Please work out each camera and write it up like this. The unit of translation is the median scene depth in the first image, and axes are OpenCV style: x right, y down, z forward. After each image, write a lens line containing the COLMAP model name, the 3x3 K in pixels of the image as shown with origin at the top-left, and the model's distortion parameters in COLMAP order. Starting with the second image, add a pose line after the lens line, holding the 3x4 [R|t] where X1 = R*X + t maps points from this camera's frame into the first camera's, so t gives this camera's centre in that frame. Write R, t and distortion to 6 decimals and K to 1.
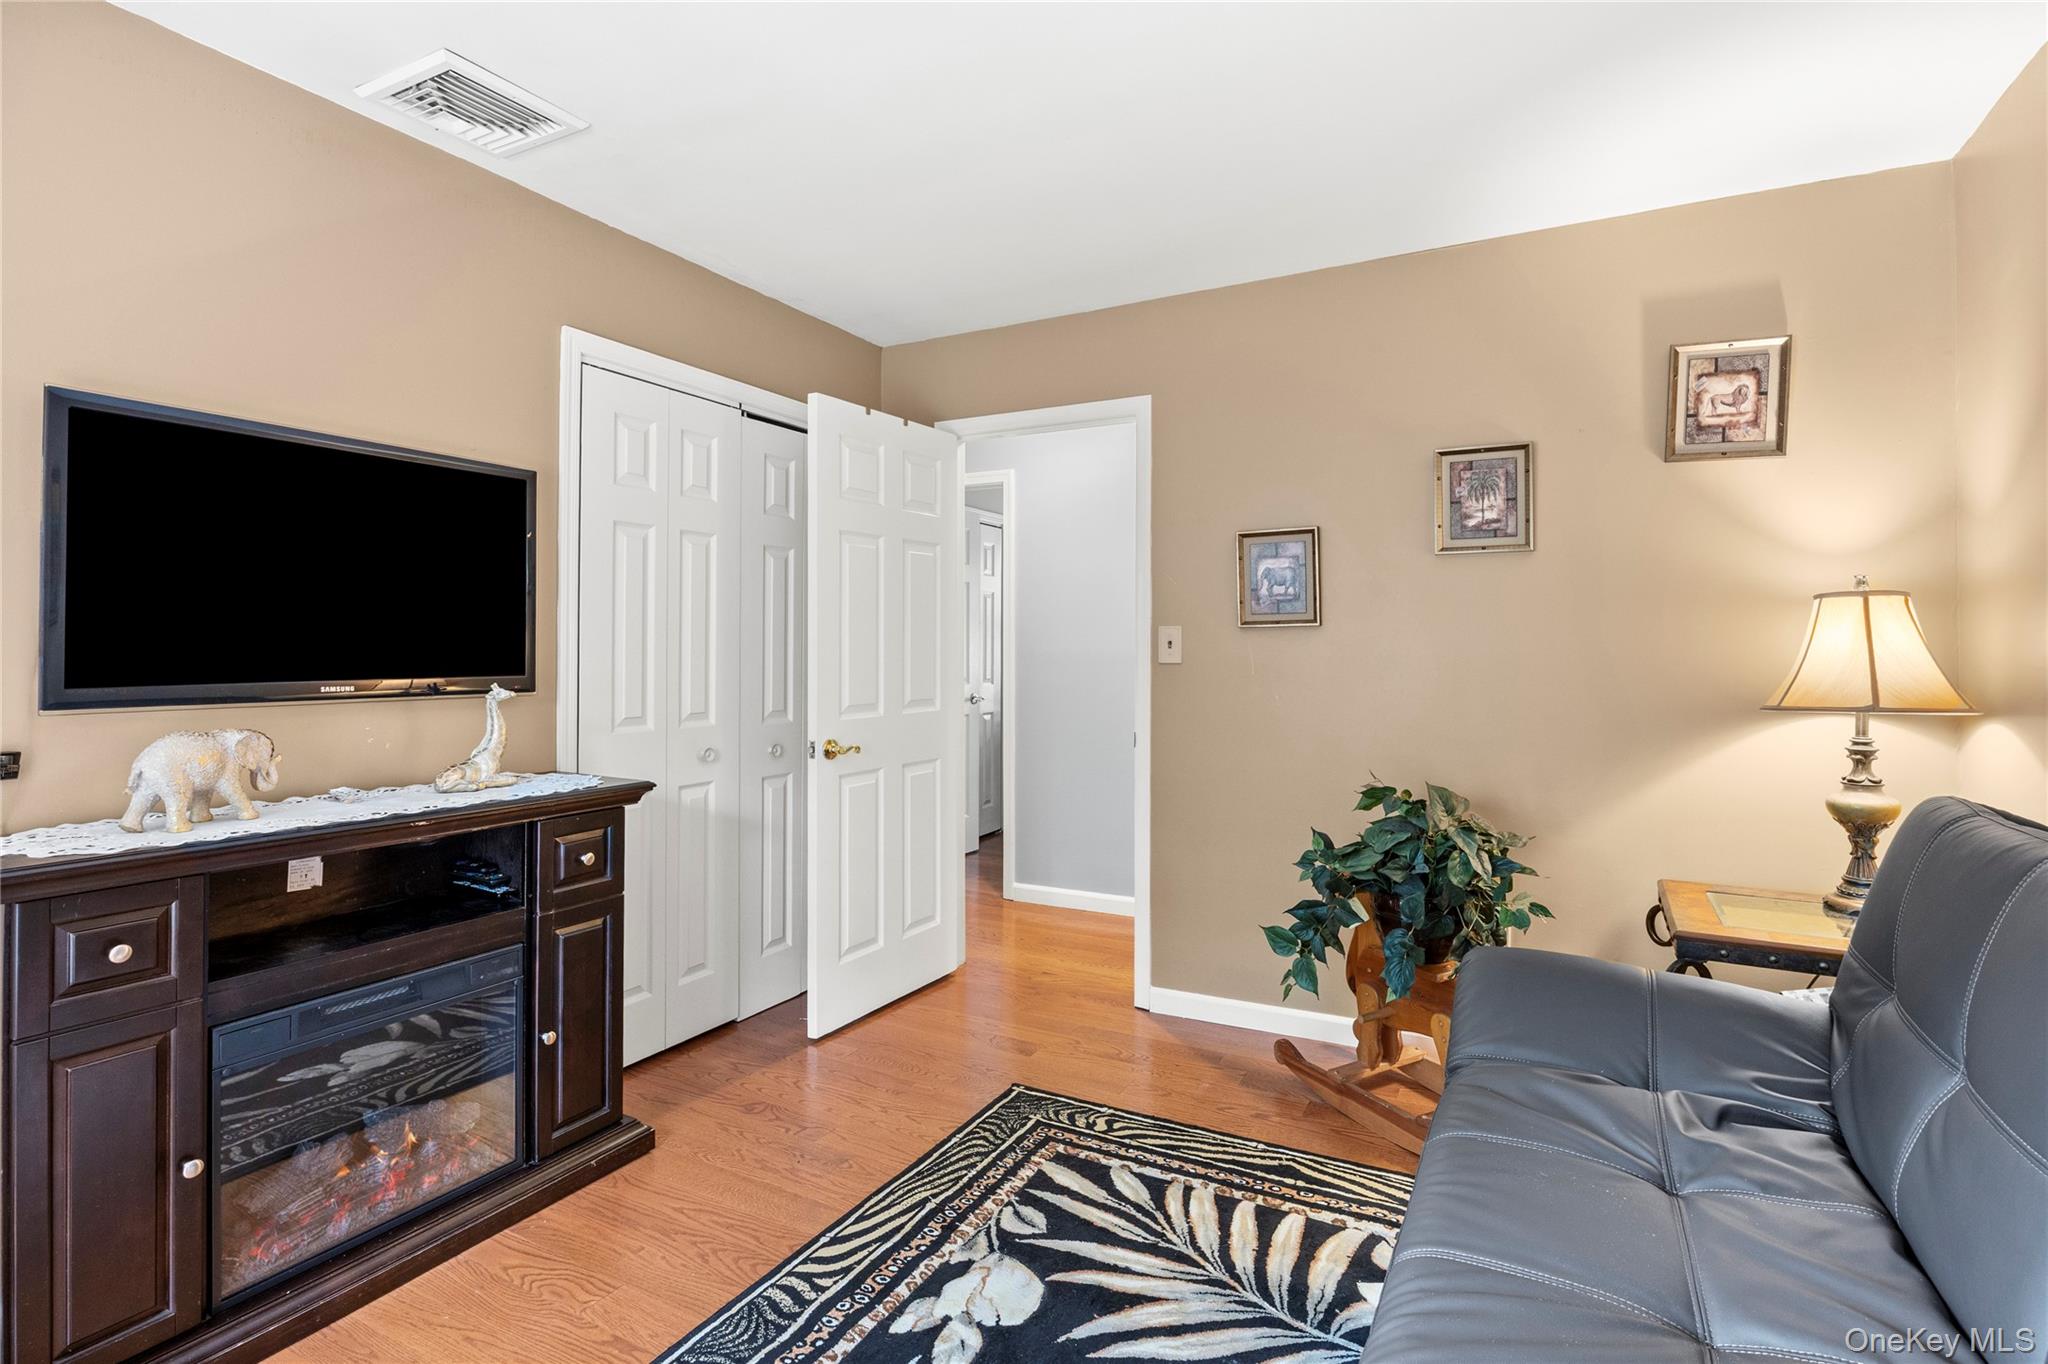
lens RADIAL K [[966.5, 0, 1023.1], [0, 966.5, 658.3], [0, 0, 1]] dist [0.000151, 0.000187]
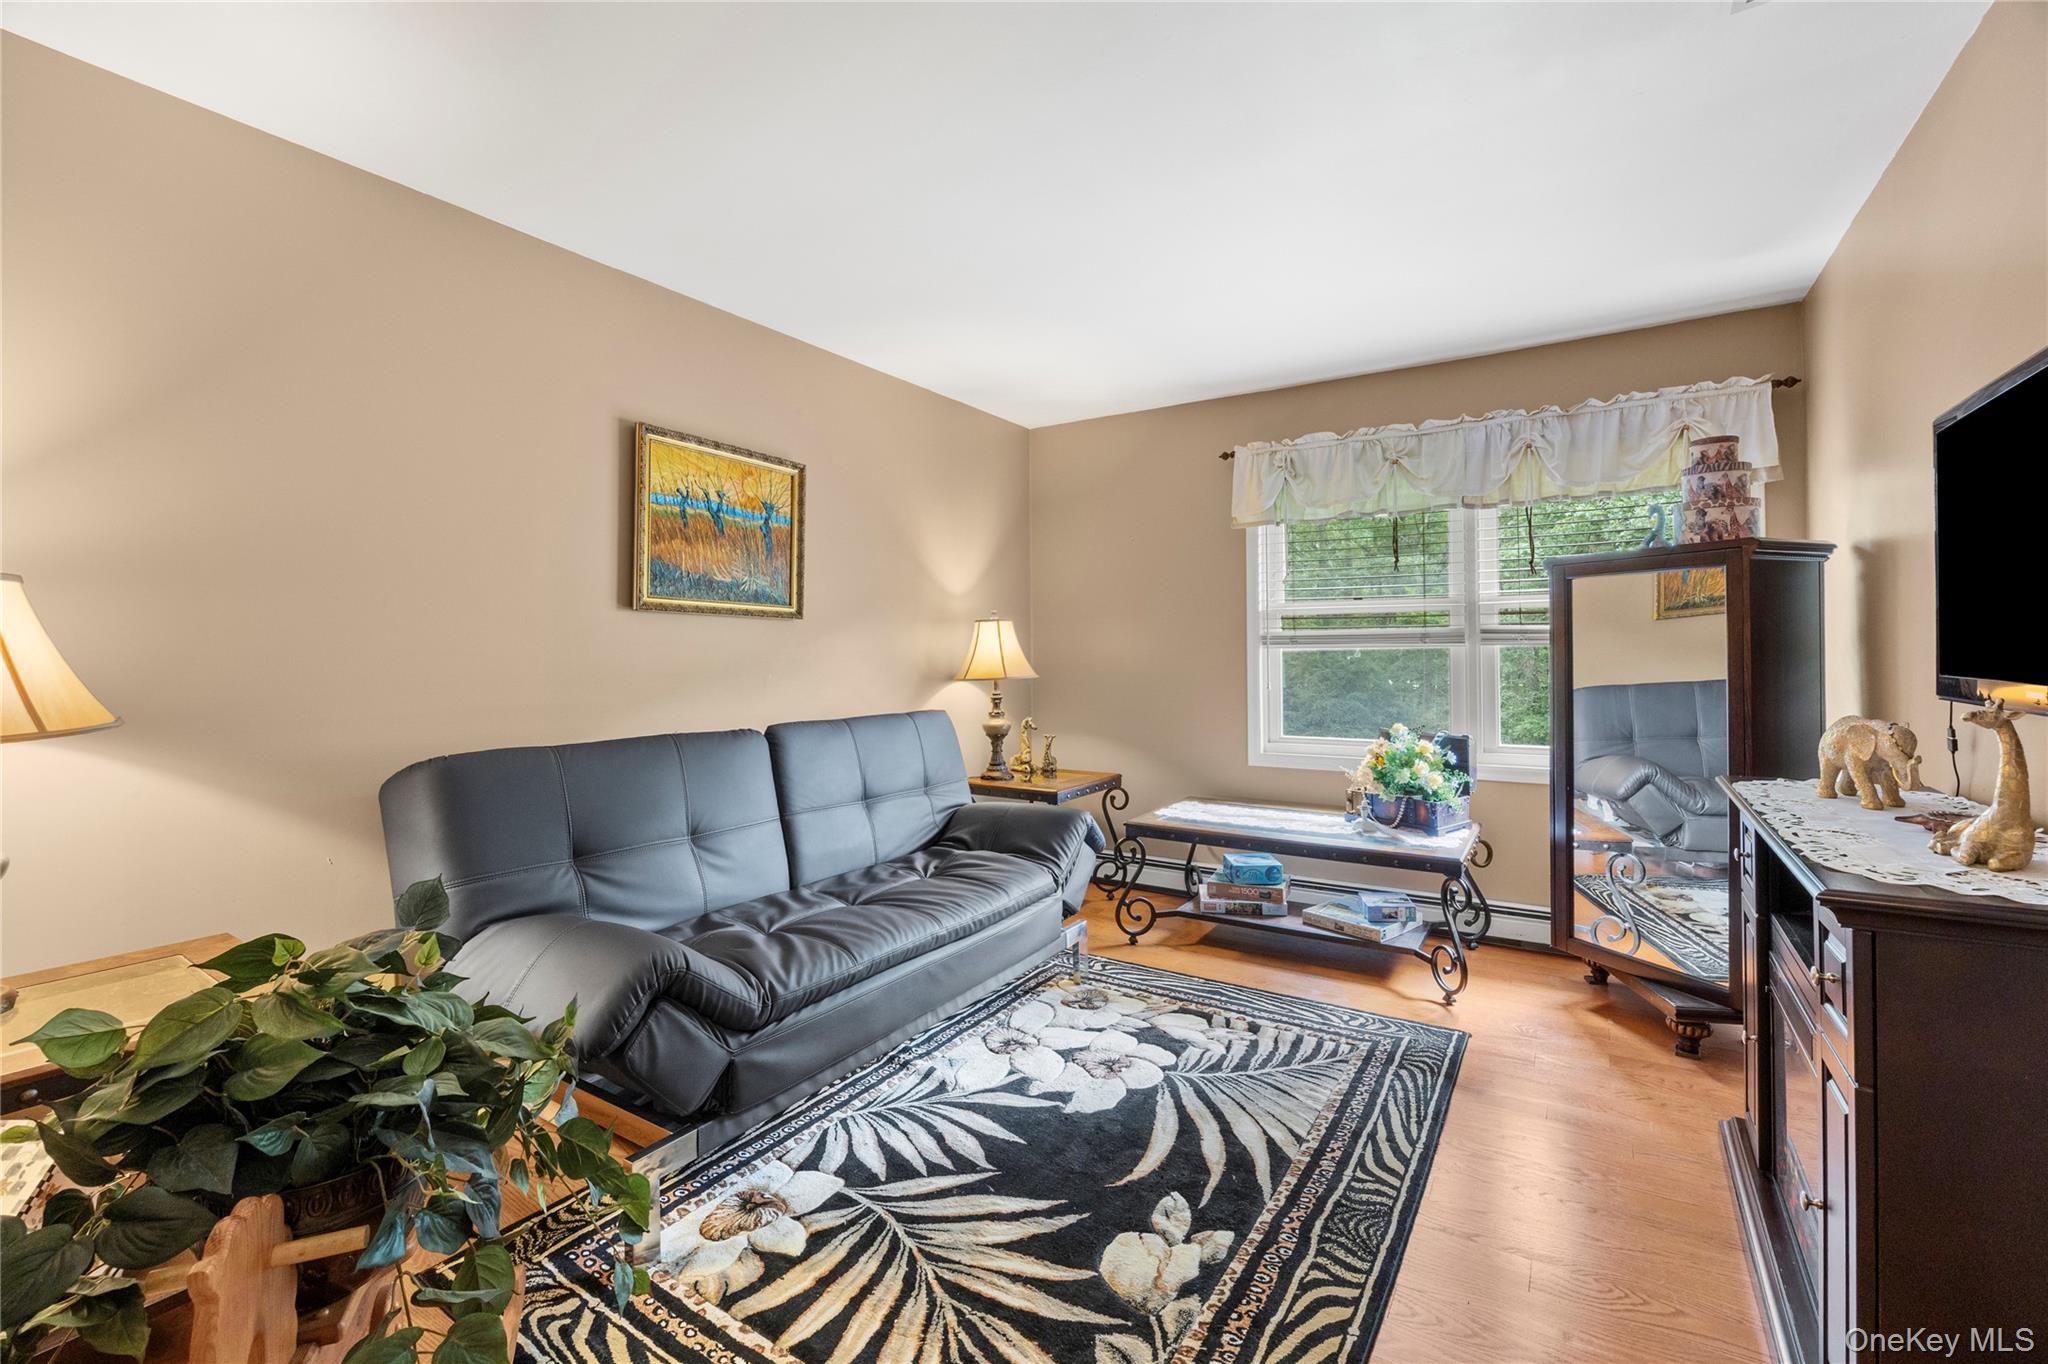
lens RADIAL K [[870.6, 0, 1026.4], [0, 870.6, 673.8], [0, 0, 1]] dist [-0.000933, -0.000212]
pose [[-0.996979, -0.001216, 0.077666, 0.027973], [0.001356, 0.999453, 0.033057, -0.012314], [-0.077664, 0.033062, -0.996431, 1.870139]]
